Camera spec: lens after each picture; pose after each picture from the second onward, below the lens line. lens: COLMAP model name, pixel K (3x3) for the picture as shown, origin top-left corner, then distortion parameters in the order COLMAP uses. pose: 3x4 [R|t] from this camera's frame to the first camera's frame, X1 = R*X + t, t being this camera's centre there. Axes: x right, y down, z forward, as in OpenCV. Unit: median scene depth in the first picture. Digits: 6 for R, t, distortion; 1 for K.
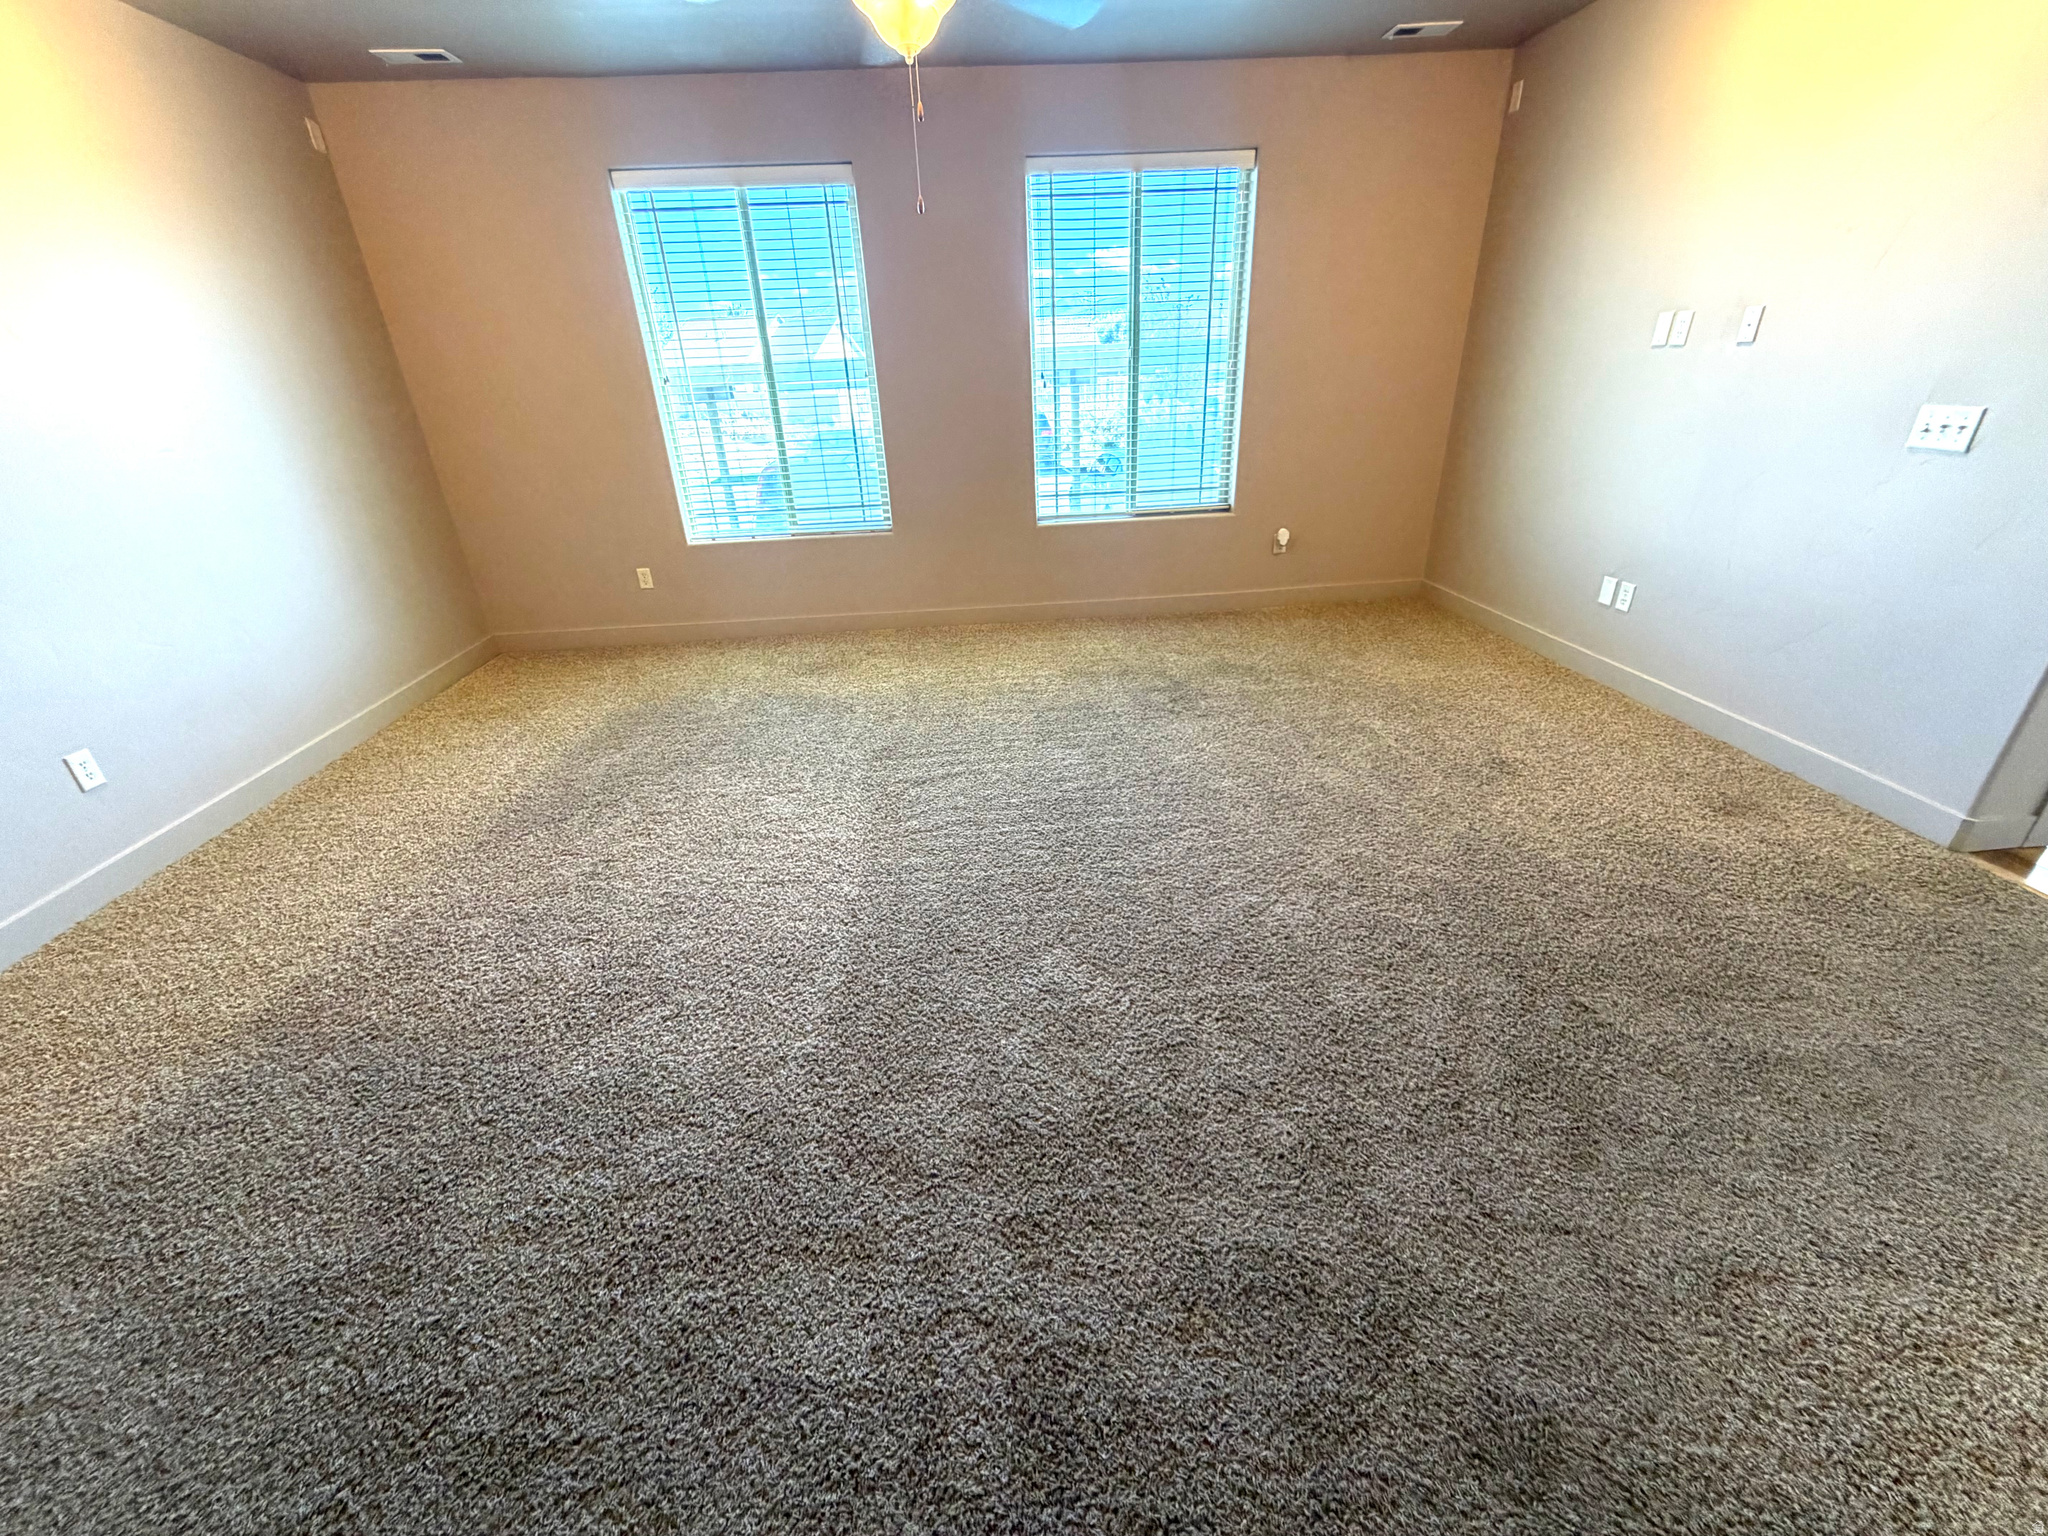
lens RADIAL K [[816.1, 0, 1019.8], [0, 816.1, 767.6], [0, 0, 1]] dist [-0.000284, 0.000083]
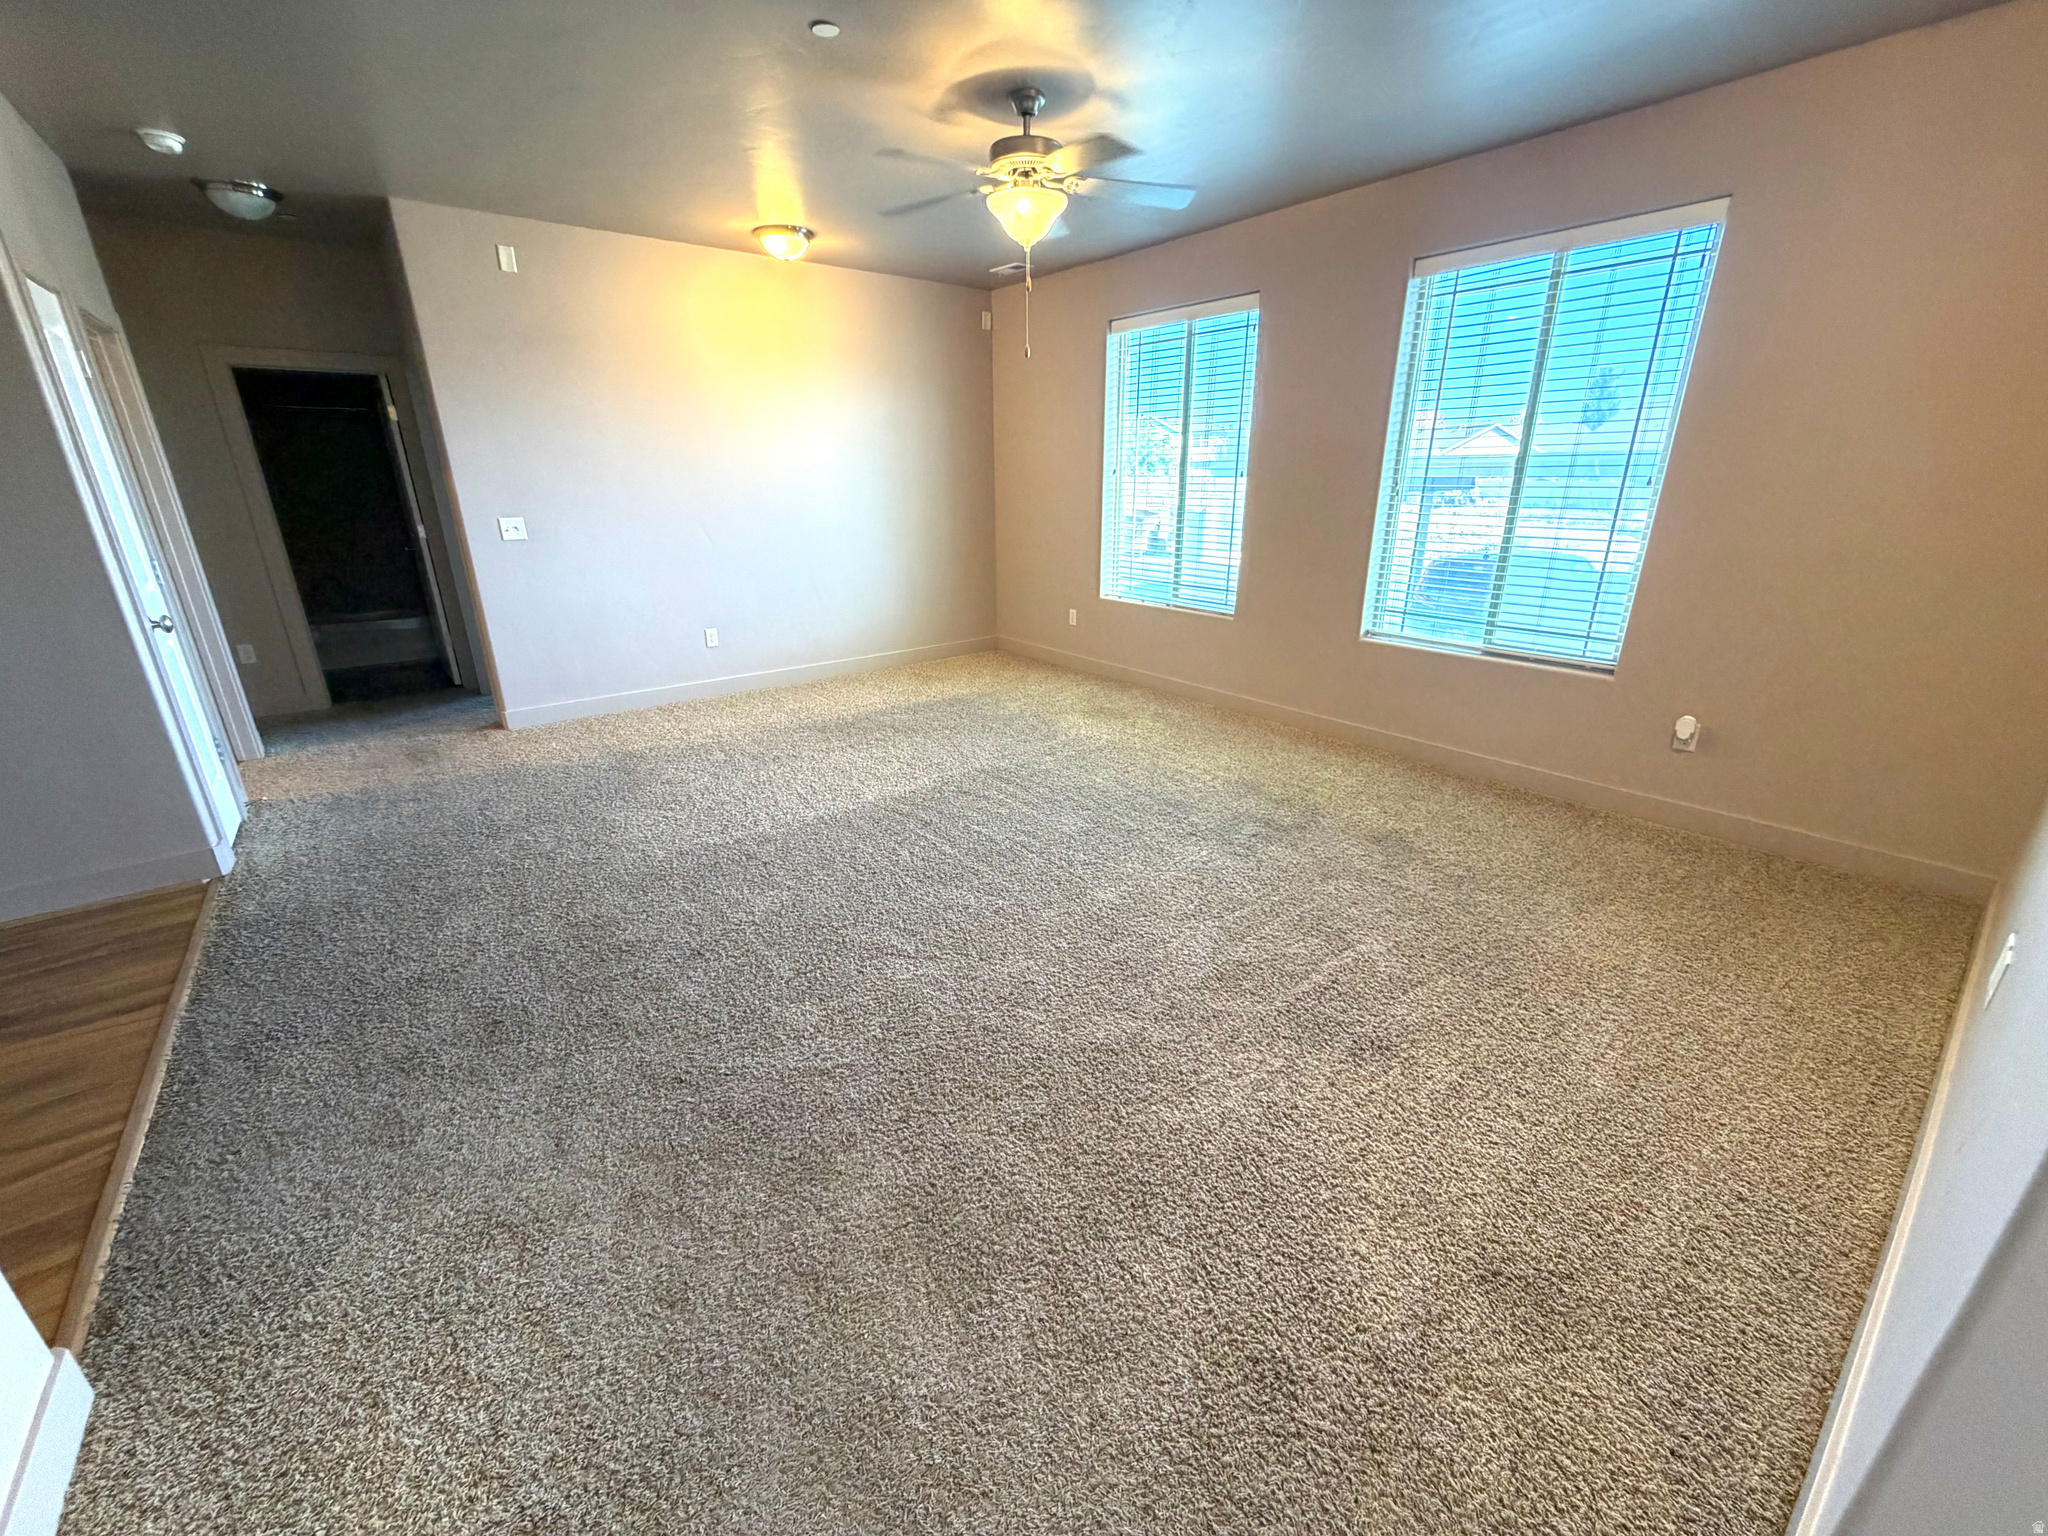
lens RADIAL K [[816.1, 0, 1019.8], [0, 816.1, 767.6], [0, 0, 1]] dist [-0.000284, 0.000083]
pose [[0.557231, 0.317899, -0.767095, 0.639284], [-0.381788, 0.918460, 0.103291, -0.130522], [0.737382, 0.235310, 0.633164, 0.200020]]
